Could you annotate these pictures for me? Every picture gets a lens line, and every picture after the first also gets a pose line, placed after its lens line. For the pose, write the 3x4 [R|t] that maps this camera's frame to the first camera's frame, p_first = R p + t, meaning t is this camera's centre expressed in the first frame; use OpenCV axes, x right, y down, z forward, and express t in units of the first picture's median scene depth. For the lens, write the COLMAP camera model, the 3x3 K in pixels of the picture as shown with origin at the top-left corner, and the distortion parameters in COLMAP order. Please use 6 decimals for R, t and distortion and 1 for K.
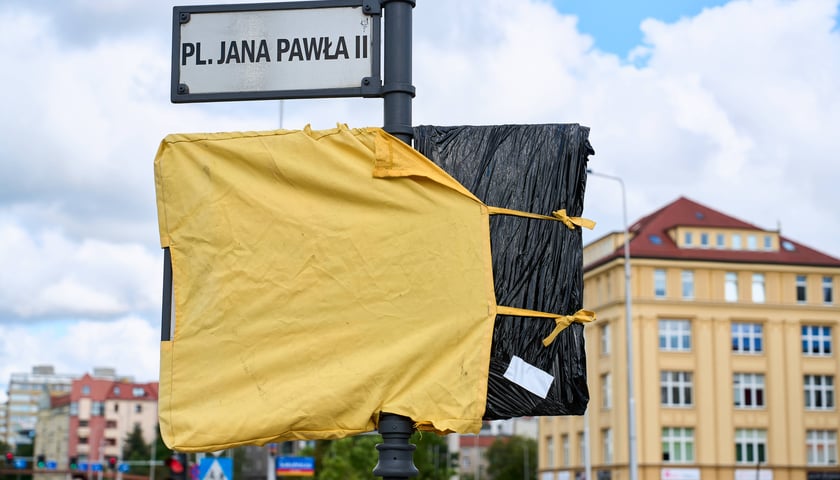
lens RADIAL K [[1398.8, 0, 415.2], [0, 1398.8, 254.1], [0, 0, 1]] dist [-0.011995, -0.016475]
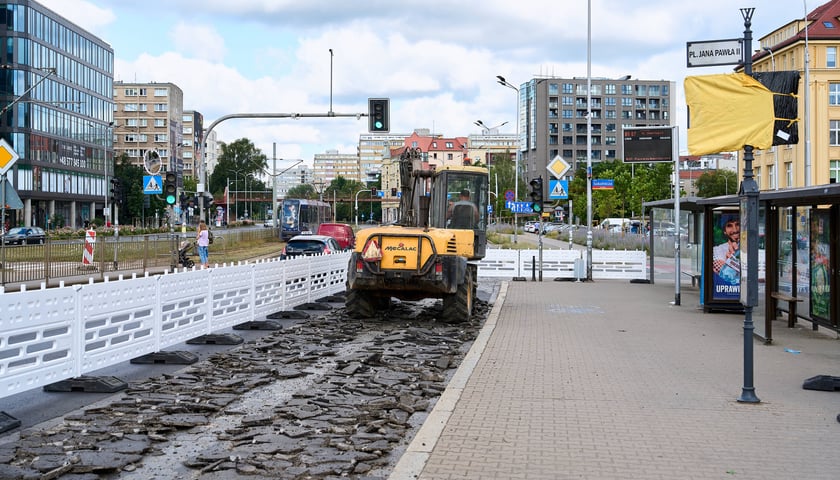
lens RADIAL K [[1009.6, 0, 432.0], [0, 1009.6, 221.2], [0, 0, 1]] dist [0.018668, -0.042426]
pose [[0.979385, -0.009399, -0.201783, -0.307840], [0.044547, 0.984374, 0.170364, -0.199774], [0.197029, -0.175840, 0.964500, -1.951502]]
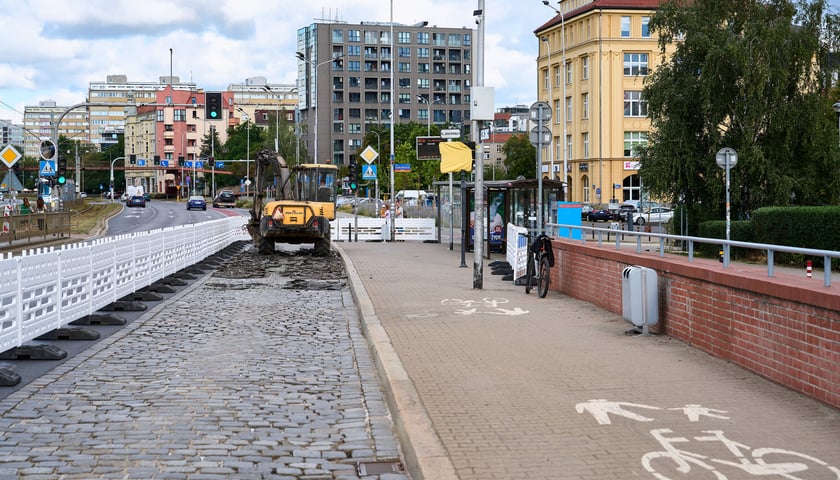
lens RADIAL K [[1327.9, 0, 420.0], [0, 1327.9, 240.0], [0, 0, 1]] dist [0.027079, 0.020543]
pose [[0.999793, -0.011766, -0.016594, -0.172423], [0.015005, 0.977366, 0.211023, -1.423548], [0.013736, -0.211228, 0.977340, -8.544050]]
